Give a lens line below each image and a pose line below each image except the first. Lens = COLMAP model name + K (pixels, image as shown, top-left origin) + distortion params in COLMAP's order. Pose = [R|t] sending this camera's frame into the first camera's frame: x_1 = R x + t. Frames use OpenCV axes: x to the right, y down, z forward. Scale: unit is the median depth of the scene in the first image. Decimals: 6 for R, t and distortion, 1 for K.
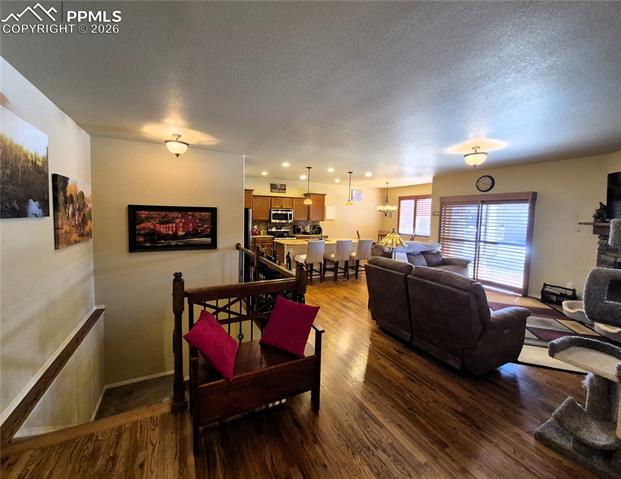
lens RADIAL K [[253.5, 0, 298.0], [0, 253.5, 230.7], [0, 0, 1]] dist [0.002213, 0.000376]
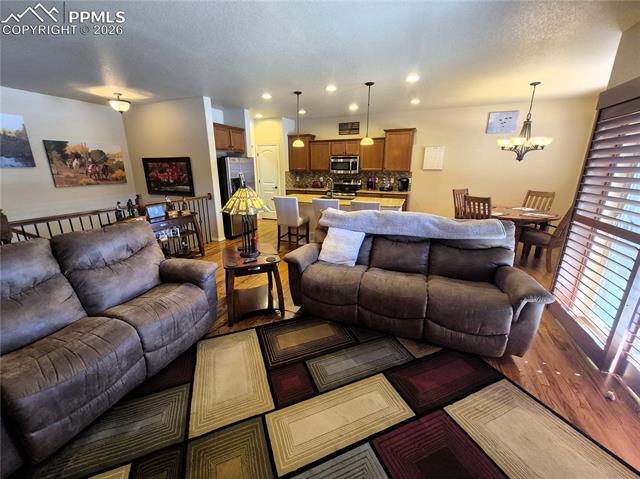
lens RADIAL K [[250.8, 0, 314.8], [0, 250.8, 233.5], [0, 0, 1]] dist [-0.000940, -0.000233]
pose [[0.650414, 0.177747, -0.738490, 0.662483], [-0.032578, 0.977868, 0.206671, -0.010602], [0.758881, -0.110363, 0.641810, 0.545380]]
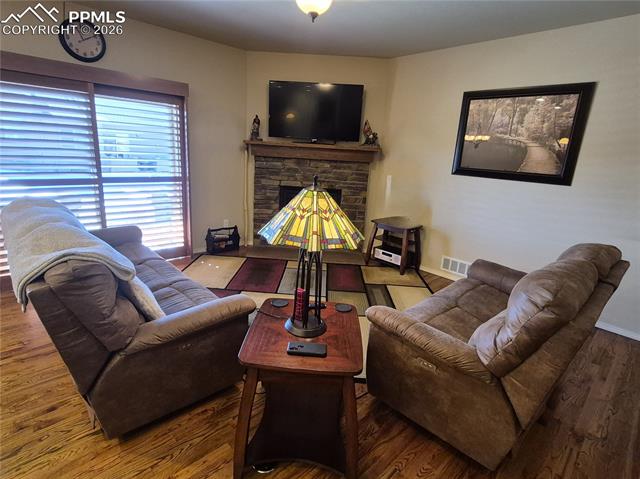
lens RADIAL K [[333.8, 0, 328.0], [0, 333.8, 238.8], [0, 0, 1]] dist [-0.001184, -0.000780]
pose [[-0.285403, -0.286468, 0.914594, 0.023709], [-0.004017, 0.954634, 0.297756, -0.035223], [-0.958399, 0.081306, -0.273606, 0.772433]]
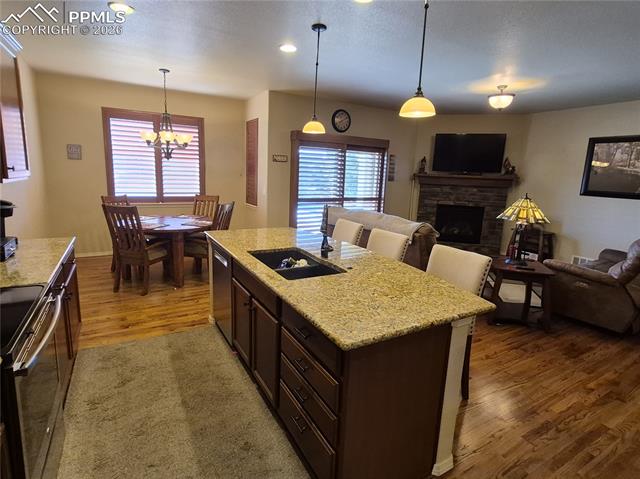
lens RADIAL K [[350.3, 0, 318.5], [0, 350.3, 234.6], [0, 0, 1]] dist [0.003453, -0.000802]
pose [[-0.051190, -0.202371, 0.977970, -0.331580], [0.022215, 0.978781, 0.203702, -0.067911], [-0.998442, 0.032153, -0.045608, 1.110153]]
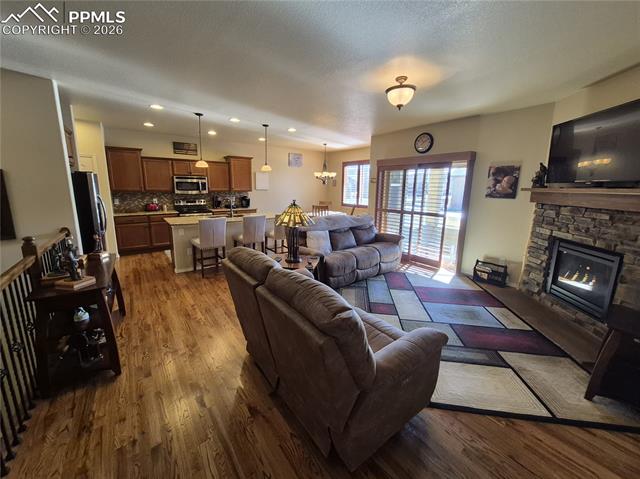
lens RADIAL K [[250.8, 0, 314.8], [0, 250.8, 233.5], [0, 0, 1]] dist [-0.000940, -0.000233]
pose [[0.983231, -0.042436, 0.177358, 0.223322], [0.019864, 0.991684, 0.127158, -0.002285], [-0.181279, -0.121502, 0.975897, 0.222918]]
